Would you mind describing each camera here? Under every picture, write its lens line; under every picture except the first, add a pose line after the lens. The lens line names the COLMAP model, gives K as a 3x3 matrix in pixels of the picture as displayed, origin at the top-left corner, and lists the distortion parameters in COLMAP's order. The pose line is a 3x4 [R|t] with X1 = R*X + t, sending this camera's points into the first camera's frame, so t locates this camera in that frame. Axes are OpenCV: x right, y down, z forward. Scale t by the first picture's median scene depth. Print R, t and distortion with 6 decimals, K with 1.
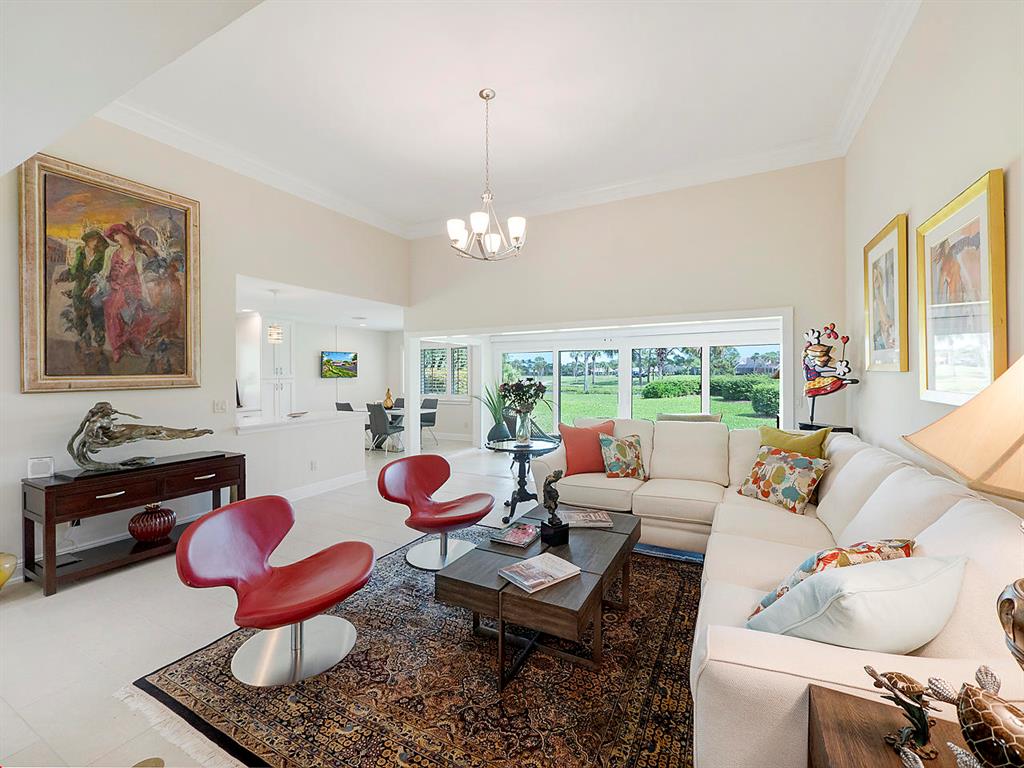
lens RADIAL K [[439.5, 0, 520.7], [0, 439.5, 374.8], [0, 0, 1]] dist [-0.005232, 0.000931]
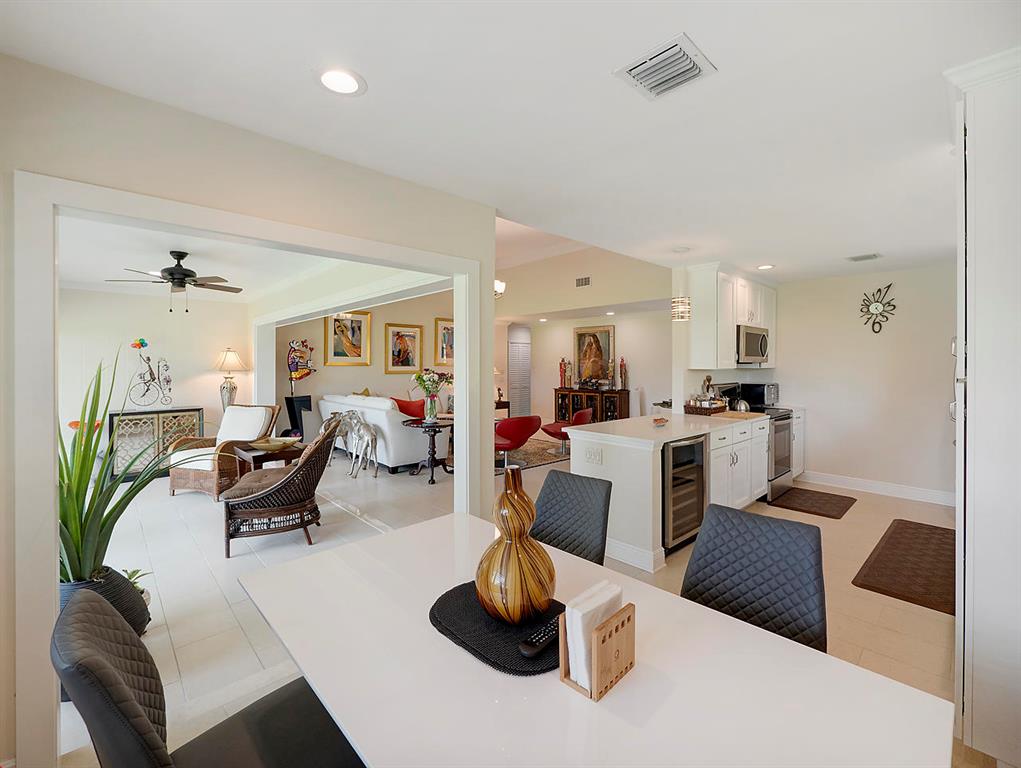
lens RADIAL K [[438.0, 0, 514.4], [0, 438.0, 364.1], [0, 0, 1]] dist [-0.004437, -0.000232]
pose [[-0.940651, 0.009320, 0.339247, -0.738349], [0.008862, 0.999957, -0.002899, -0.000693], [-0.339259, 0.000279, -0.940693, 2.410479]]
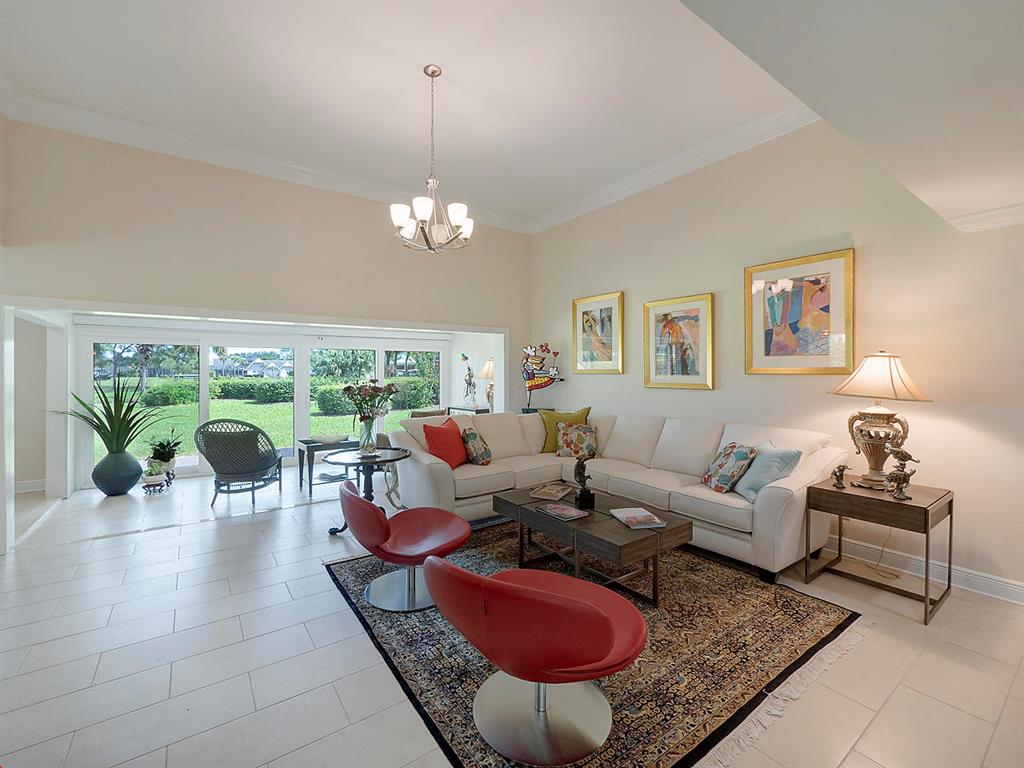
lens RADIAL K [[439.5, 0, 508.6], [0, 439.5, 369.8], [0, 0, 1]] dist [-0.005232, 0.000931]
pose [[0.454929, 0.011691, 0.890451, -0.747708], [0.001871, 0.999899, -0.014084, 0.000695], [-0.890526, 0.008073, 0.454861, 0.396209]]
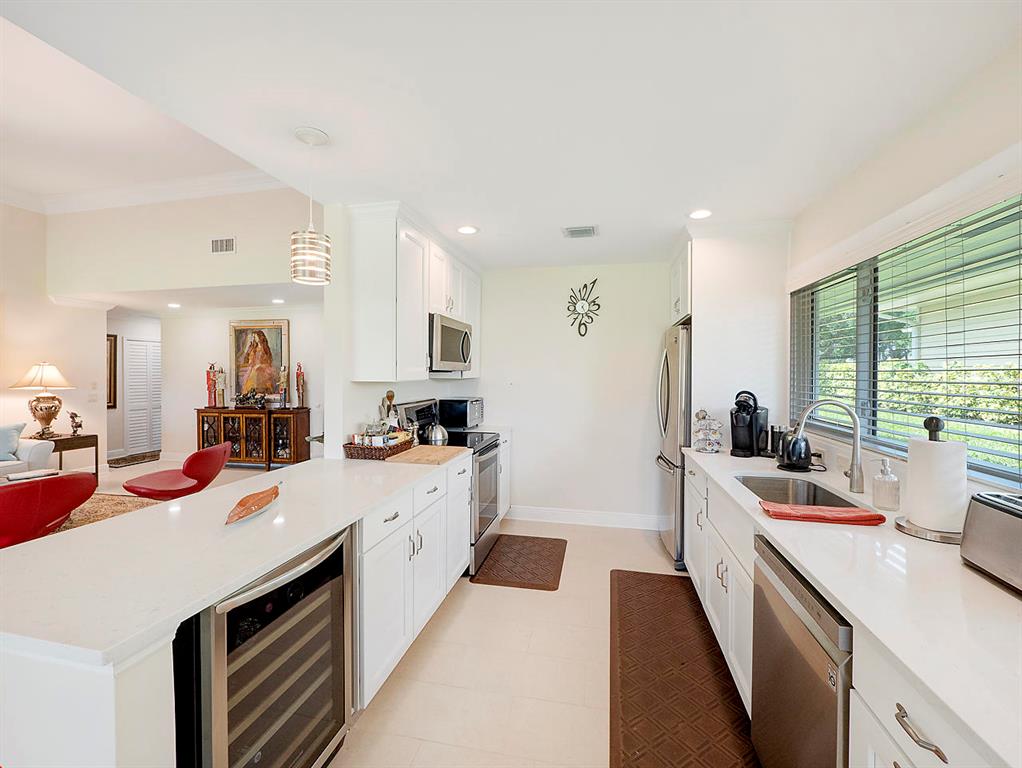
lens RADIAL K [[438.4, 0, 501.0], [0, 438.4, 379.8], [0, 0, 1]] dist [-0.004437, -0.000232]
pose [[-0.970605, 0.012589, -0.240349, -0.842137], [0.008327, 0.999790, 0.018740, 0.000234], [0.240534, 0.016188, -0.970506, 1.863921]]
